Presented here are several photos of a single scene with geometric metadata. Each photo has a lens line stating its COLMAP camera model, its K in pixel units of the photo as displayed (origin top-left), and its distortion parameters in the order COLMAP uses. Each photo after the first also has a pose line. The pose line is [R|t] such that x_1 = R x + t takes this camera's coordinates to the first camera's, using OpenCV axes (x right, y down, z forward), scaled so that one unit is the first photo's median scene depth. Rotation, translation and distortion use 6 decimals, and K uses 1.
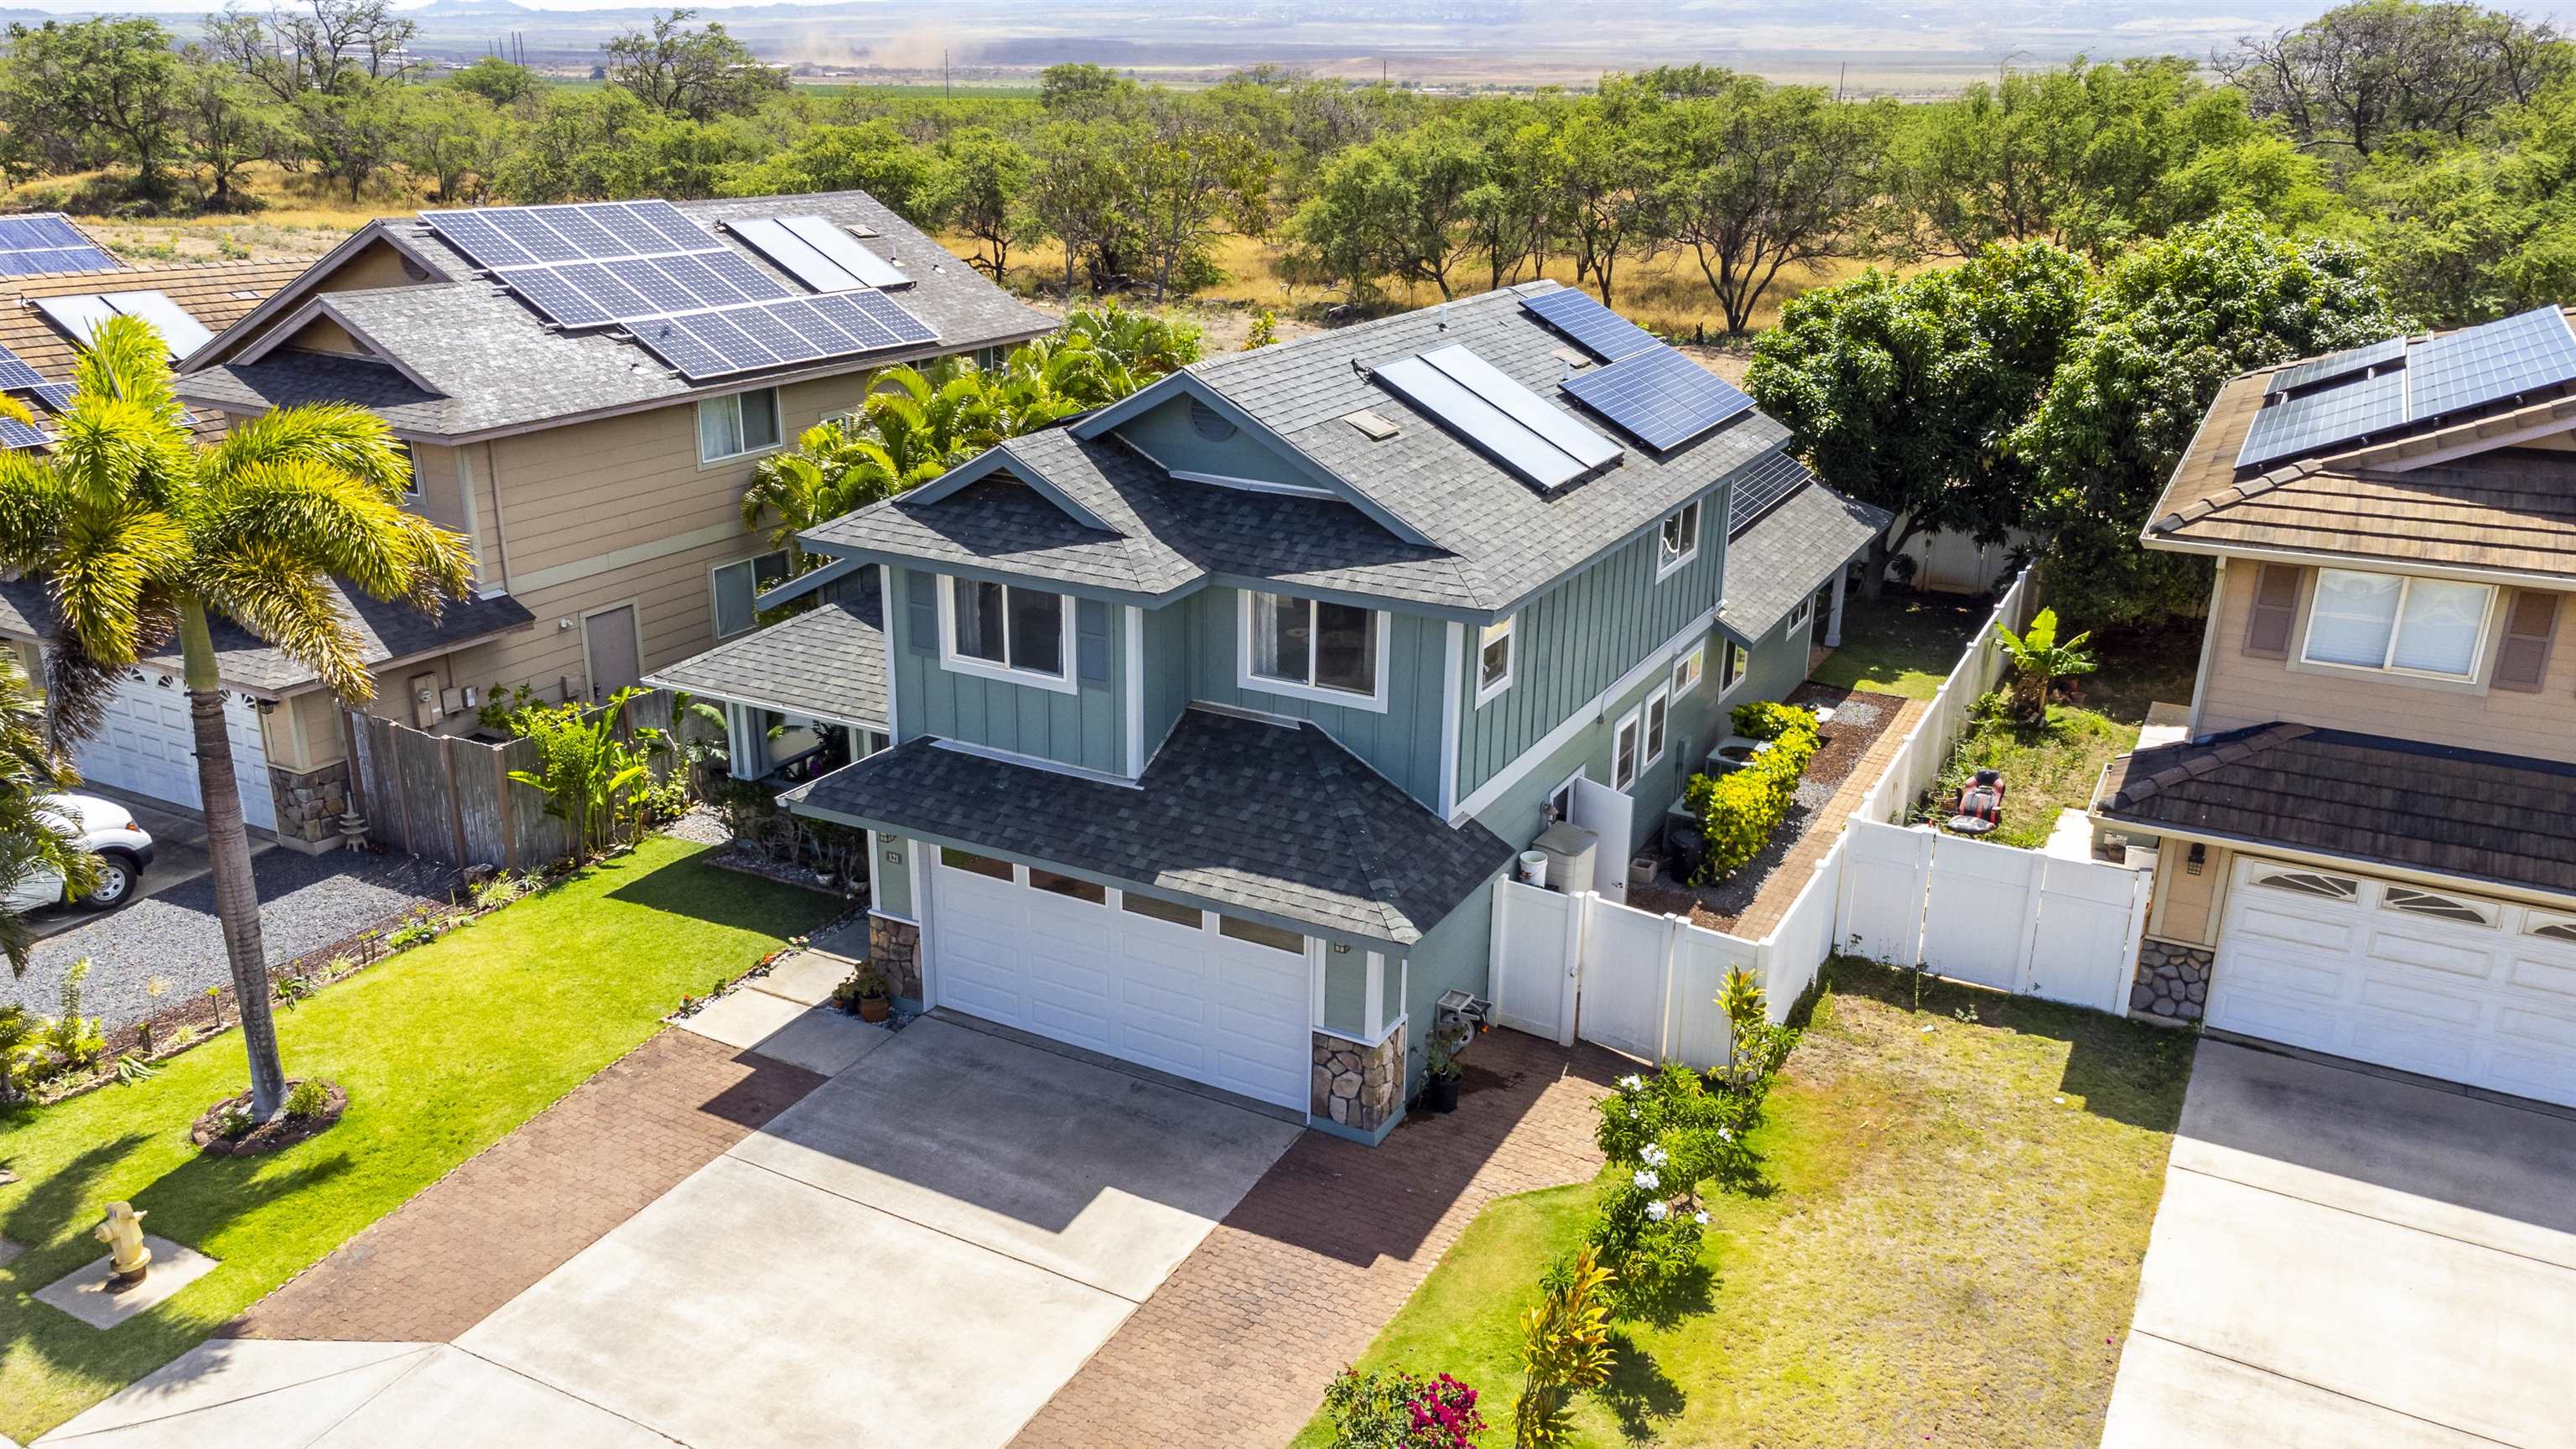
lens RADIAL K [[1893.0, 0, 1288.0], [0, 1893.0, 724.5], [0, 0, 1]] dist [0.061557, 0.001886]
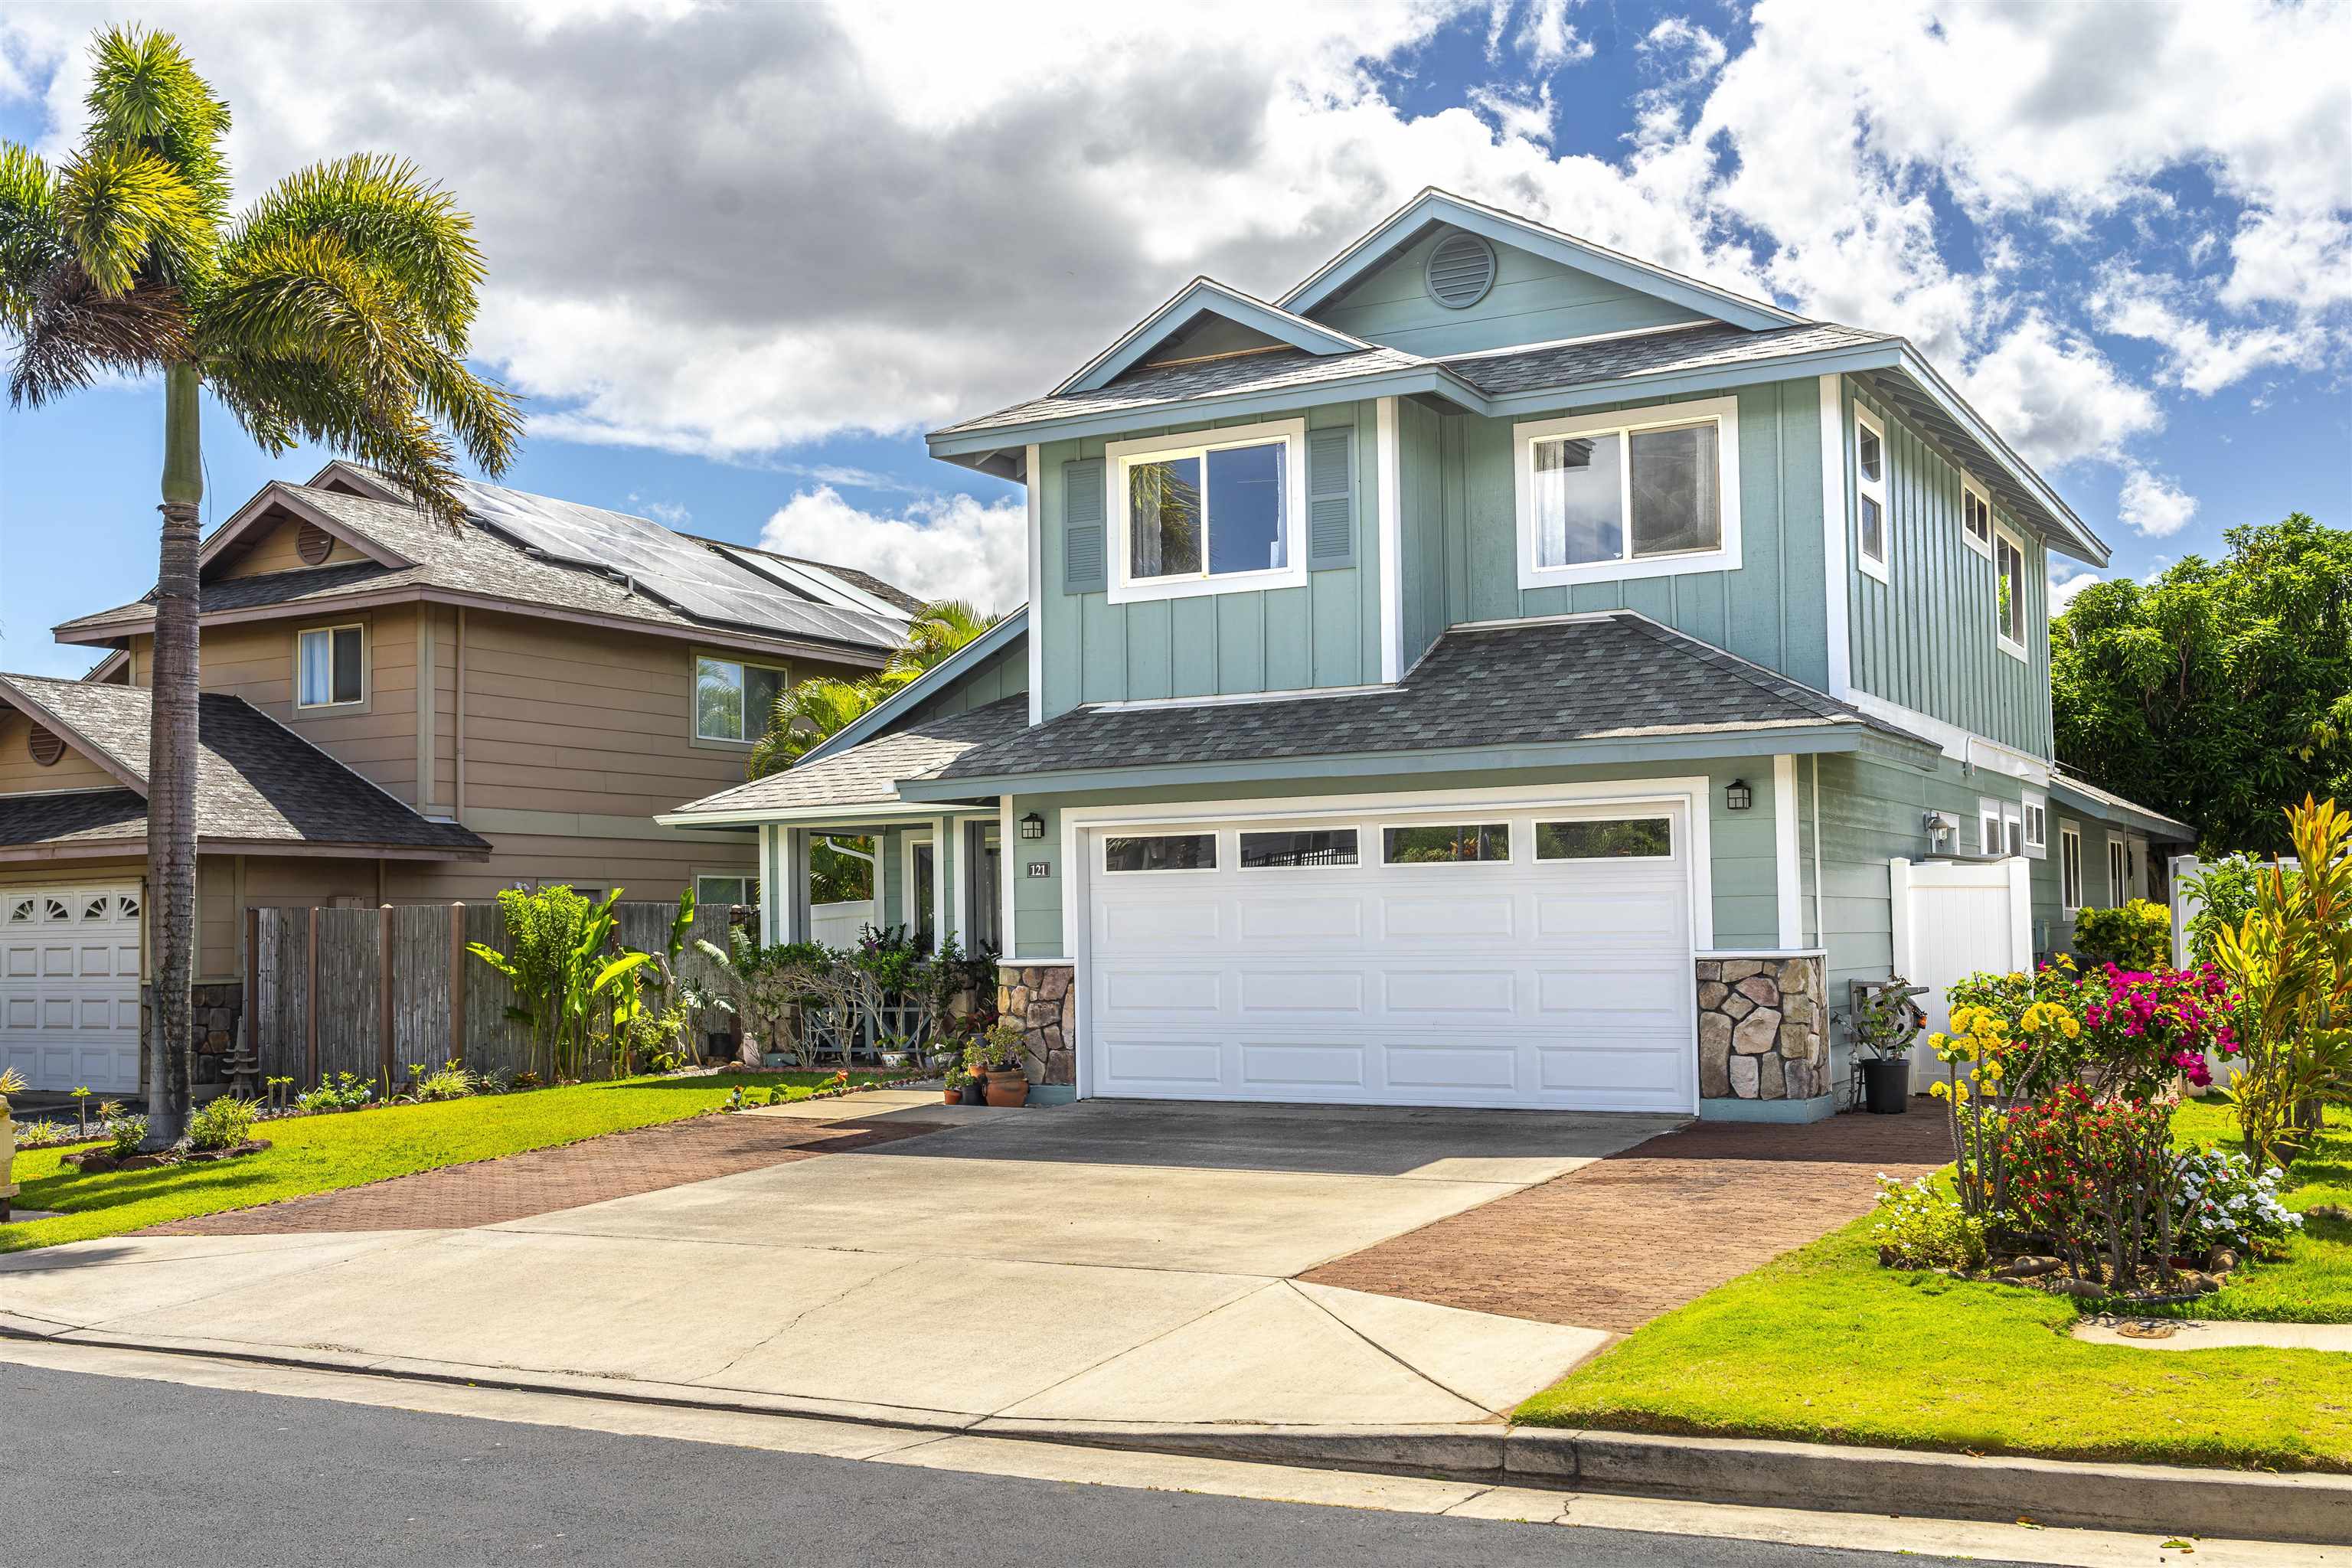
lens RADIAL K [[2332.7, 0, 1176.0], [0, 2332.7, 784.0], [0, 0, 1]] dist [0.002092, -0.009364]
pose [[0.999383, -0.033569, -0.010346, -0.152121], [0.027116, 0.924474, -0.380280, 0.390830], [0.022330, 0.379765, 0.924814, 0.187760]]
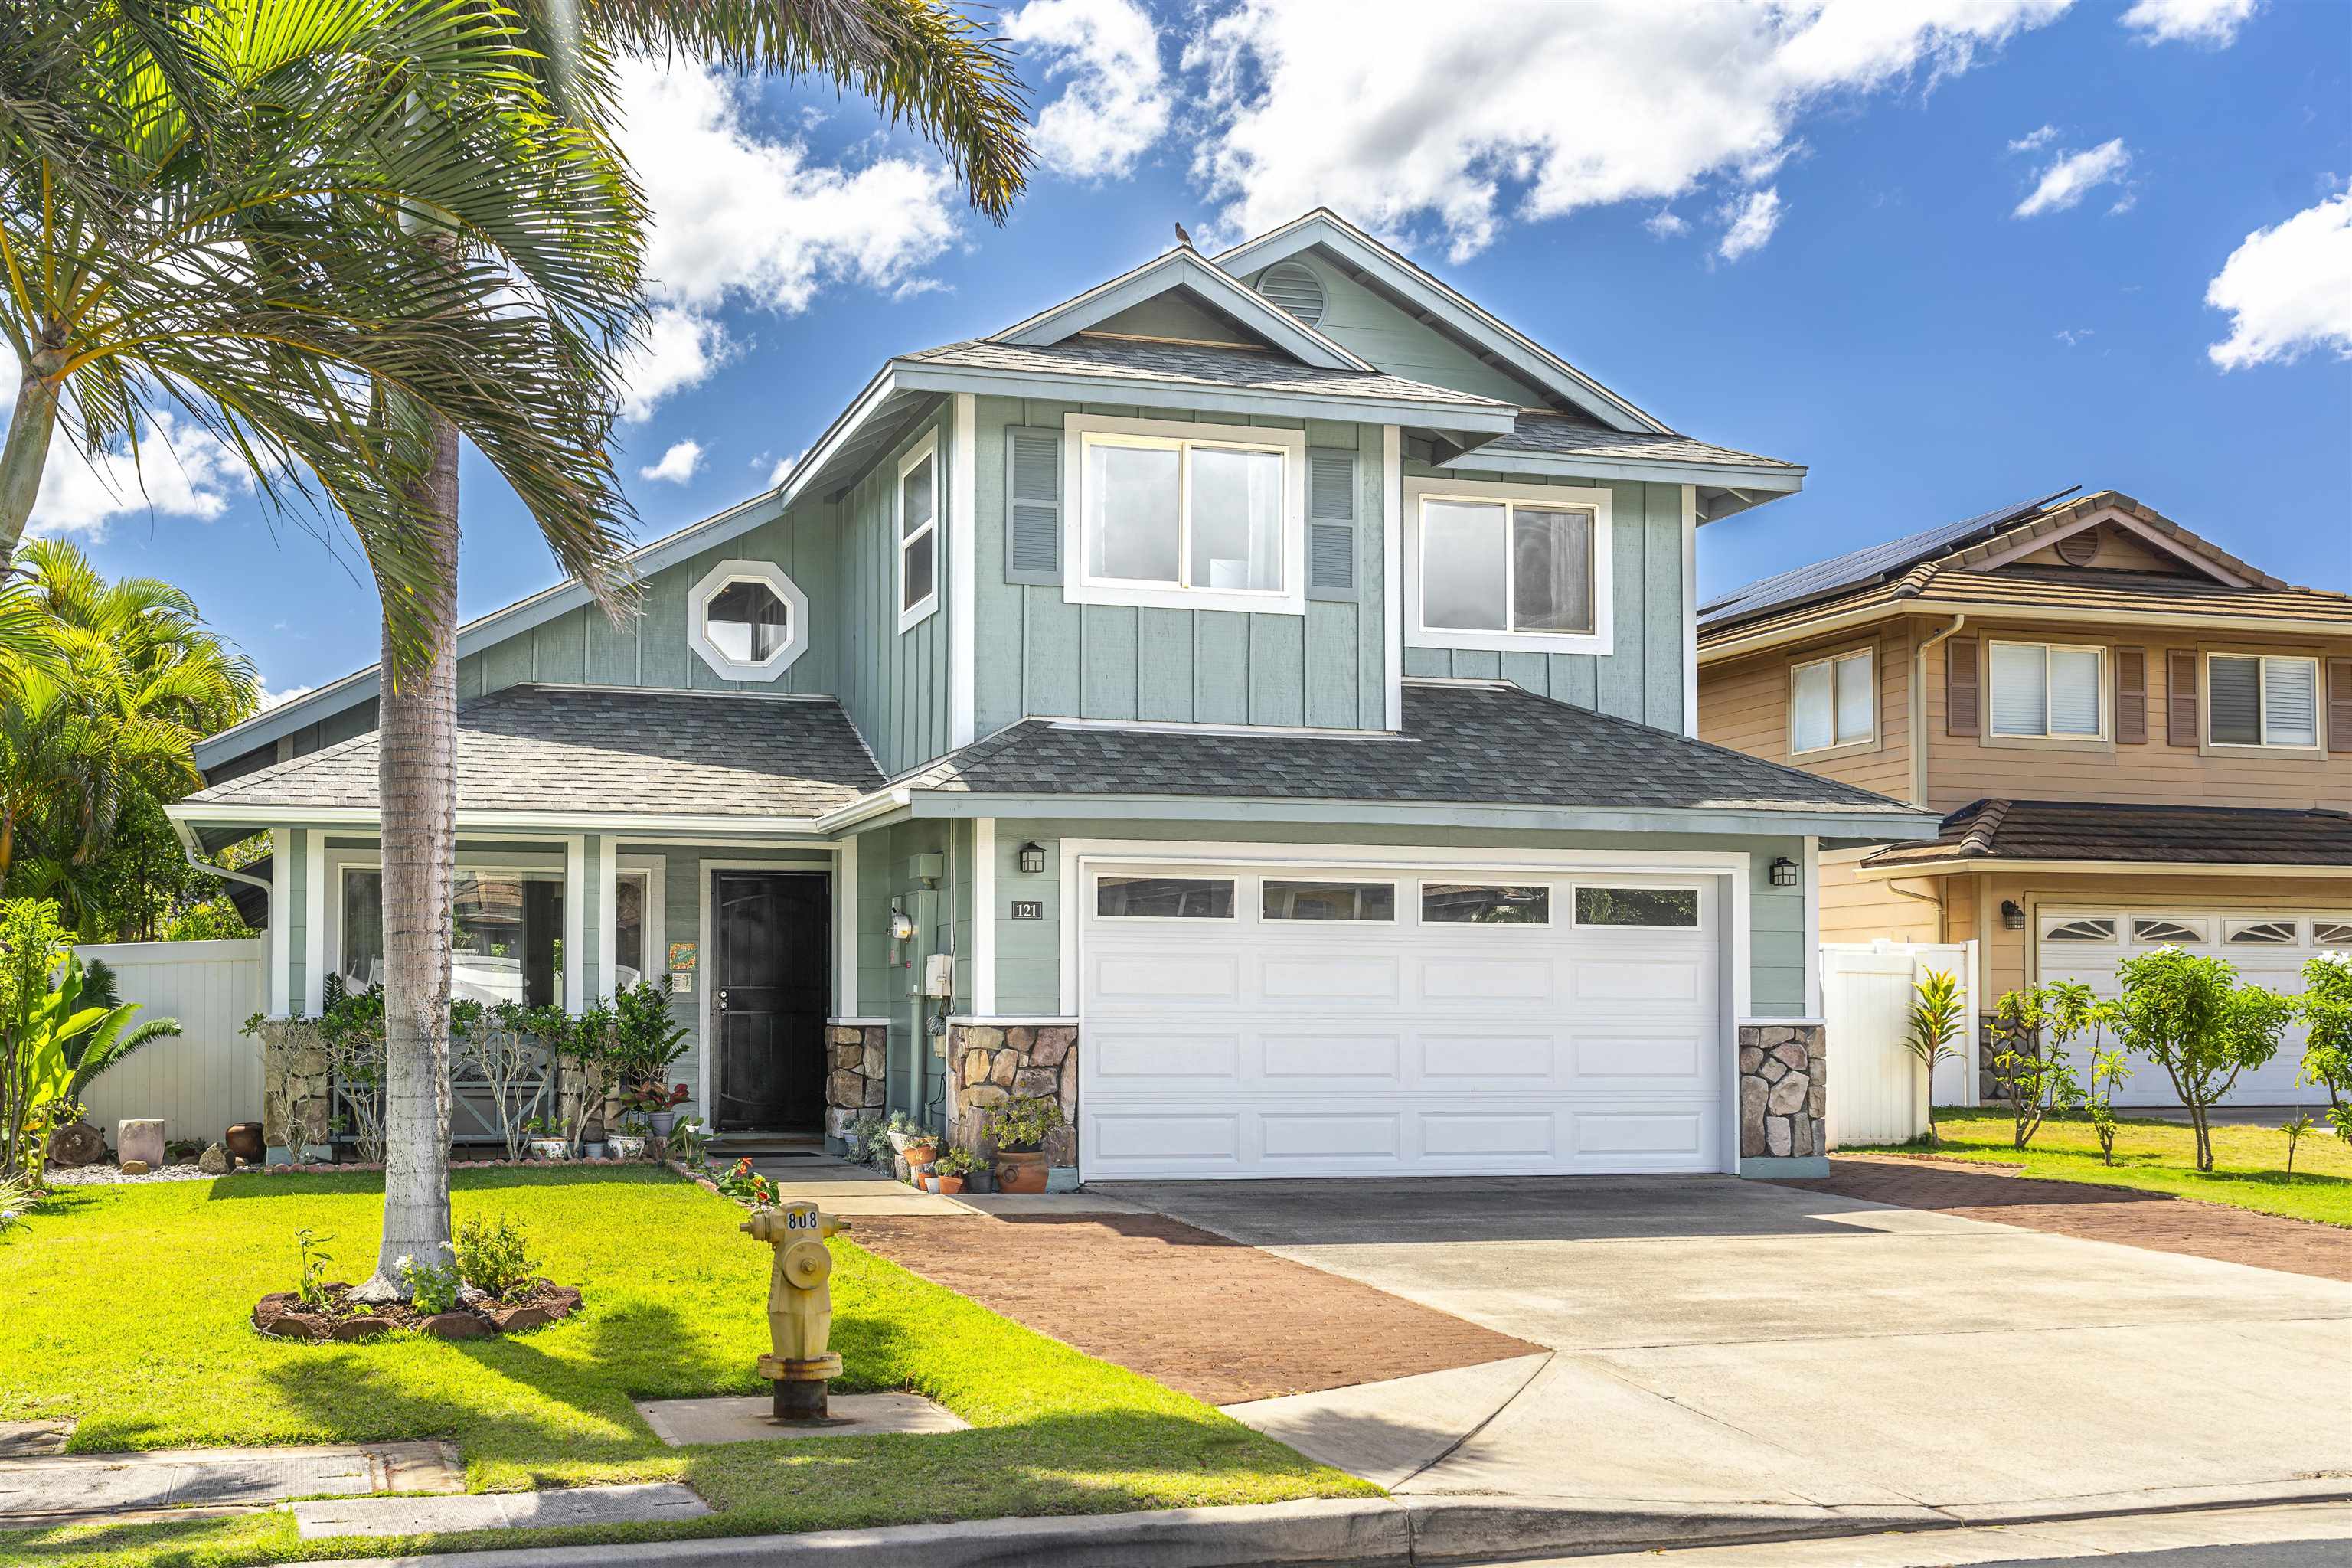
lens RADIAL K [[2430.0, 0, 965.9], [0, 2430.0, 901.5], [0, 0, 1]] dist [-0.011786, 0.001773]
pose [[0.728448, 0.017967, 0.684865, -0.773170], [0.228144, 0.936238, -0.267223, 0.277523], [-0.645998, 0.350906, 0.677902, 0.519093]]
